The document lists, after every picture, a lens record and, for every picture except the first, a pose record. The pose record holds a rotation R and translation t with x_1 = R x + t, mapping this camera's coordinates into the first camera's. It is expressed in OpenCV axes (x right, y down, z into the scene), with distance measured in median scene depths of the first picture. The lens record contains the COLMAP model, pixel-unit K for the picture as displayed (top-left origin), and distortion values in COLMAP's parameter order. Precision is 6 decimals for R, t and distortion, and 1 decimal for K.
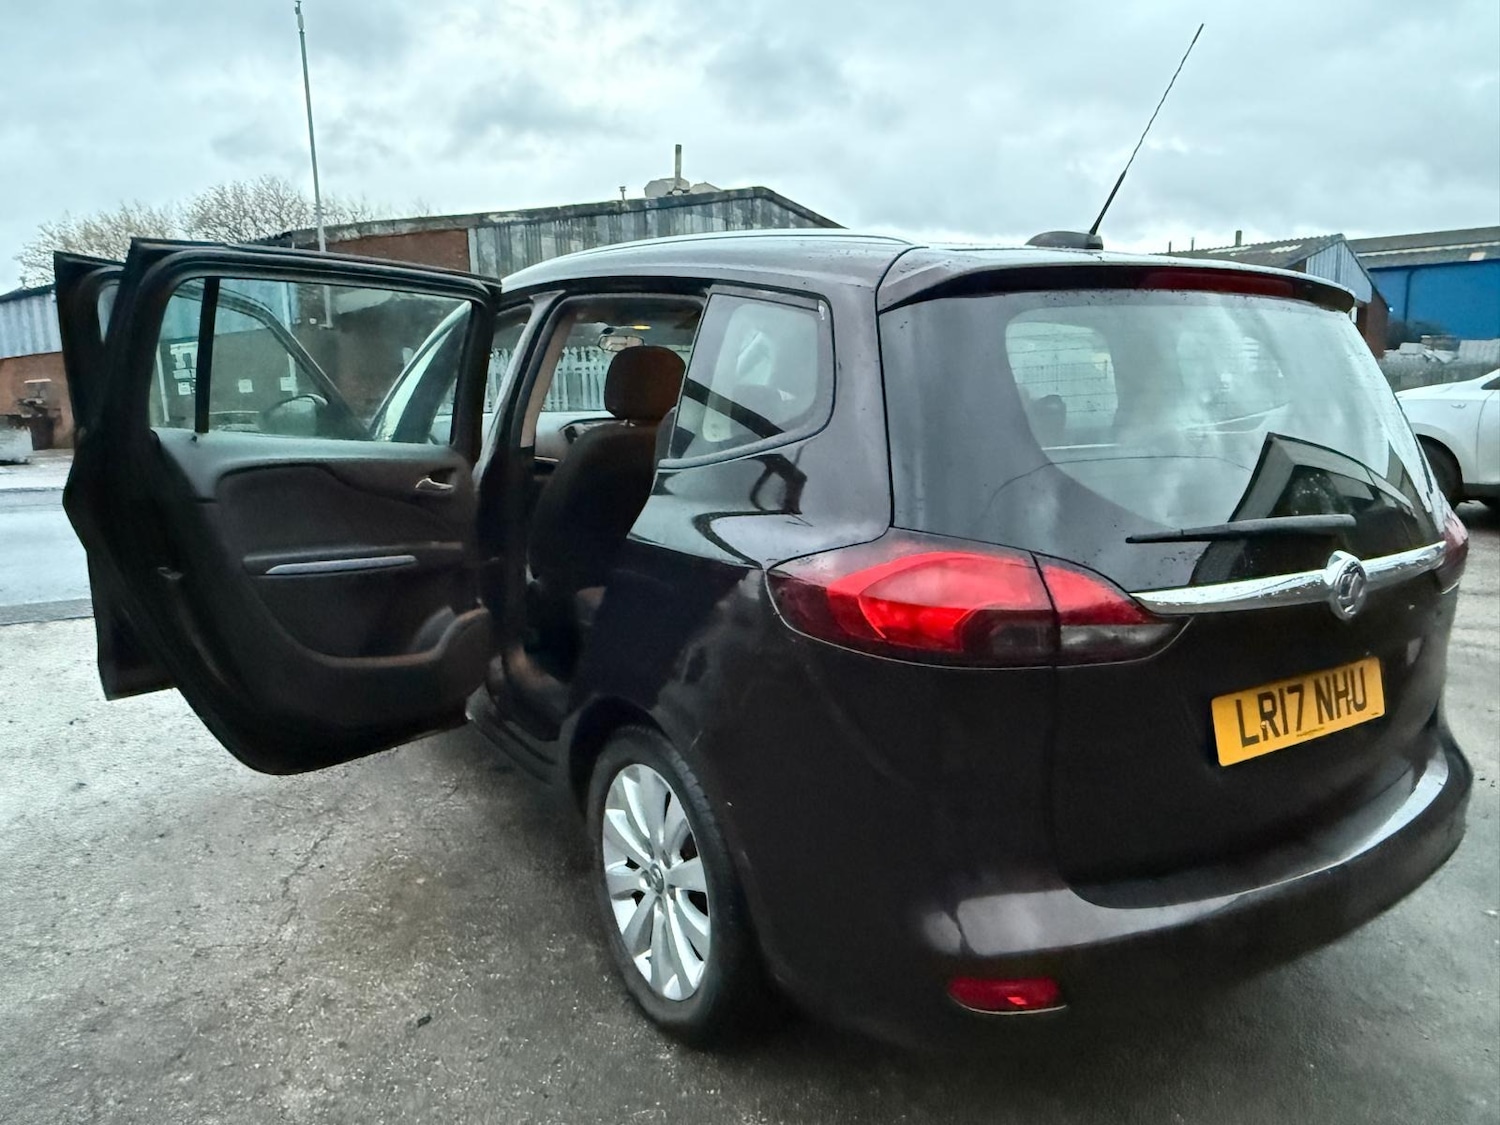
lens RADIAL K [[1041.8, 0, 739.5], [0, 1041.8, 566.7], [0, 0, 1]] dist [0.000399, -0.004478]
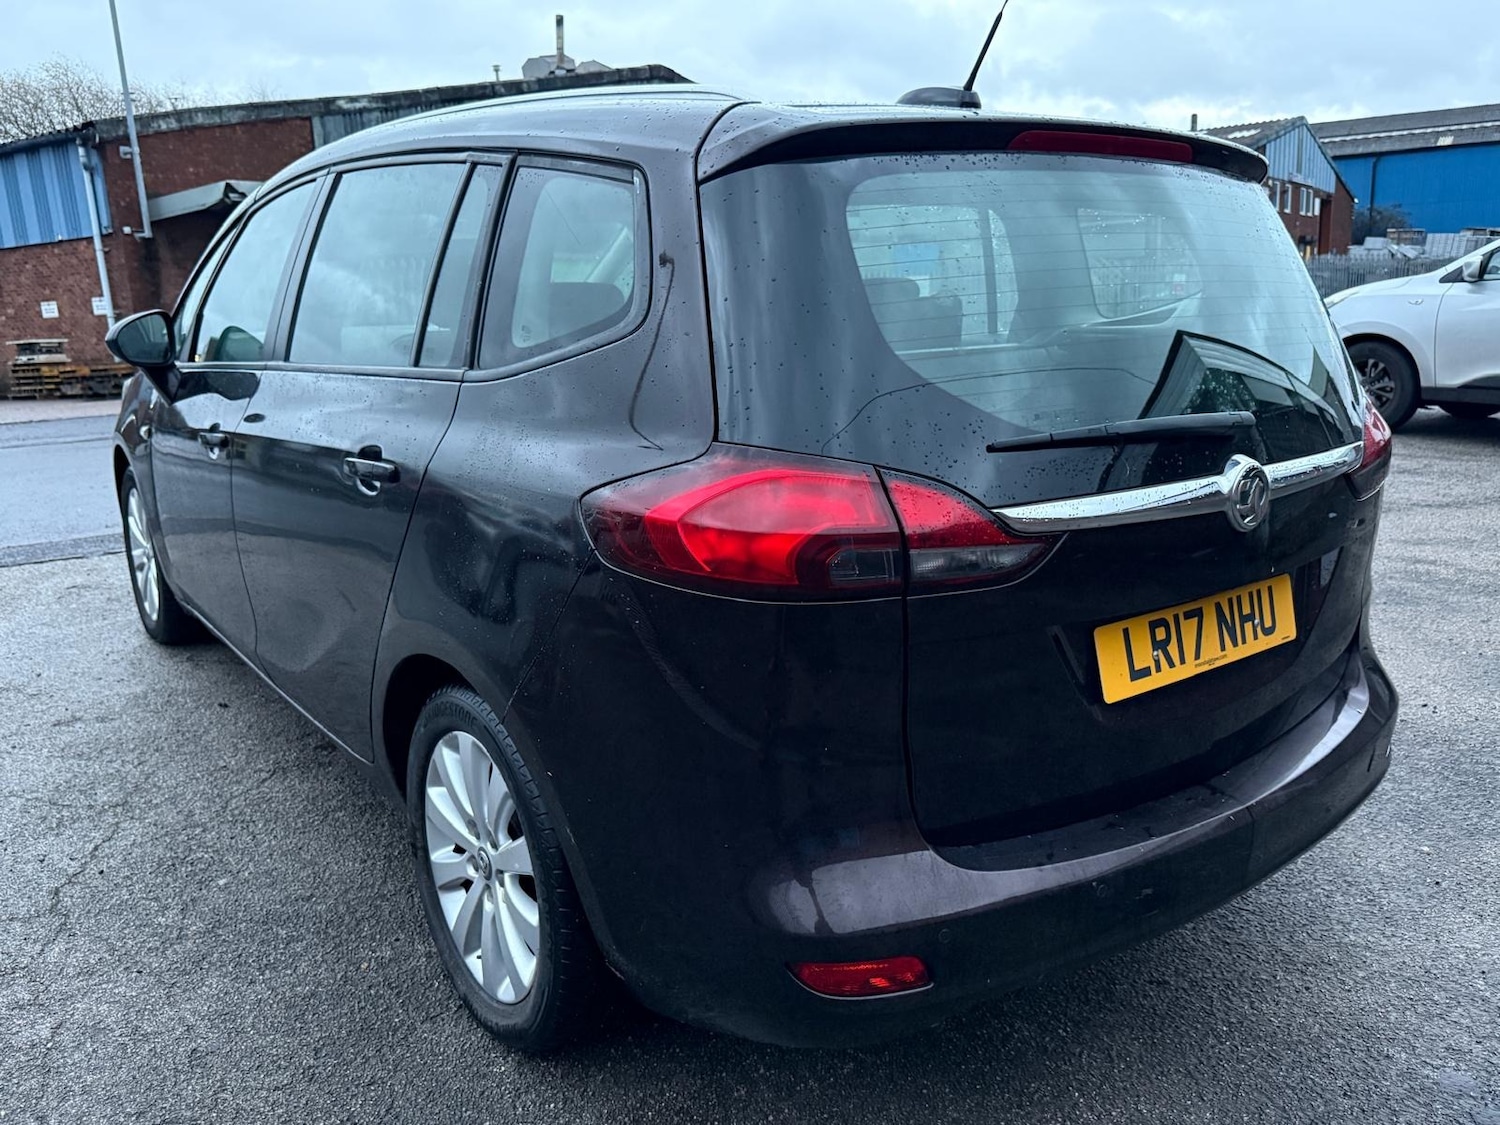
lens RADIAL K [[1173.9, 0, 750.0], [0, 1173.9, 564.2], [0, 0, 1]] dist [0.002280, -0.009469]
pose [[0.996202, -0.037065, 0.078791, 0.062708], [0.033021, 0.998100, 0.052021, 0.009112], [-0.080569, -0.049221, 0.995533, 0.033063]]
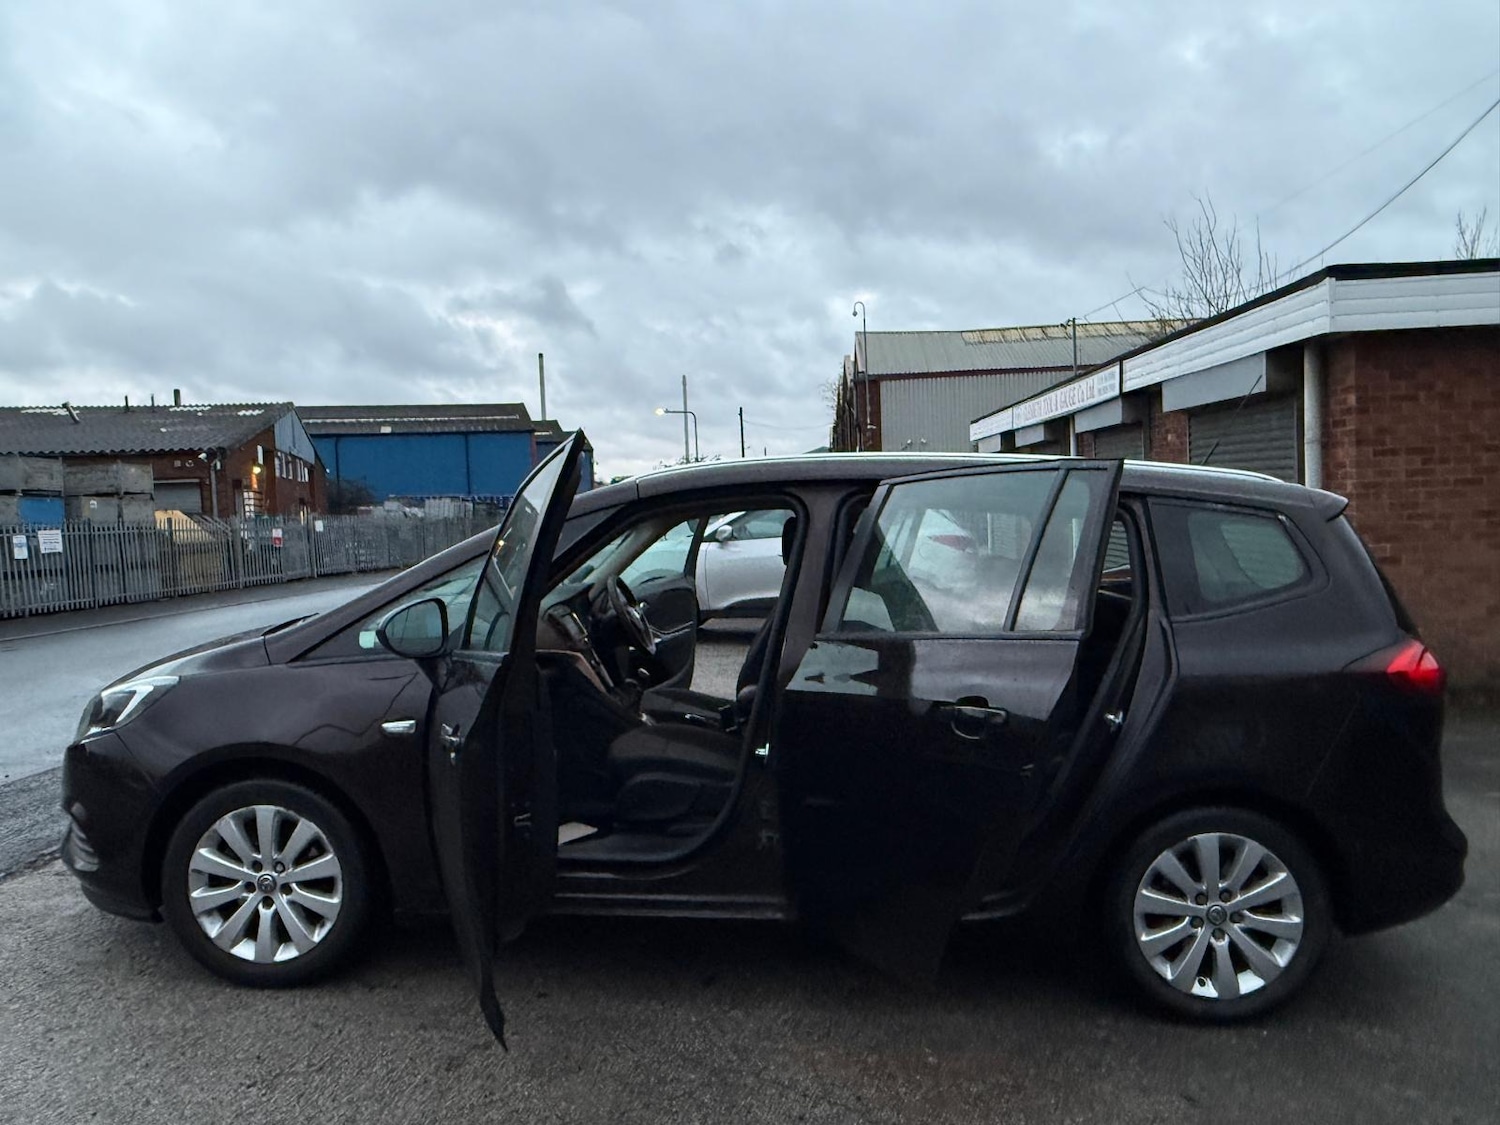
lens RADIAL K [[1041.8, 0, 739.5], [0, 1041.8, 566.7], [0, 0, 1]] dist [0.000399, -0.004478]
pose [[0.567275, -0.046487, 0.822215, -1.424893], [0.165072, 0.984561, -0.058224, -0.160178], [-0.806815, 0.168754, 0.566191, 0.553353]]
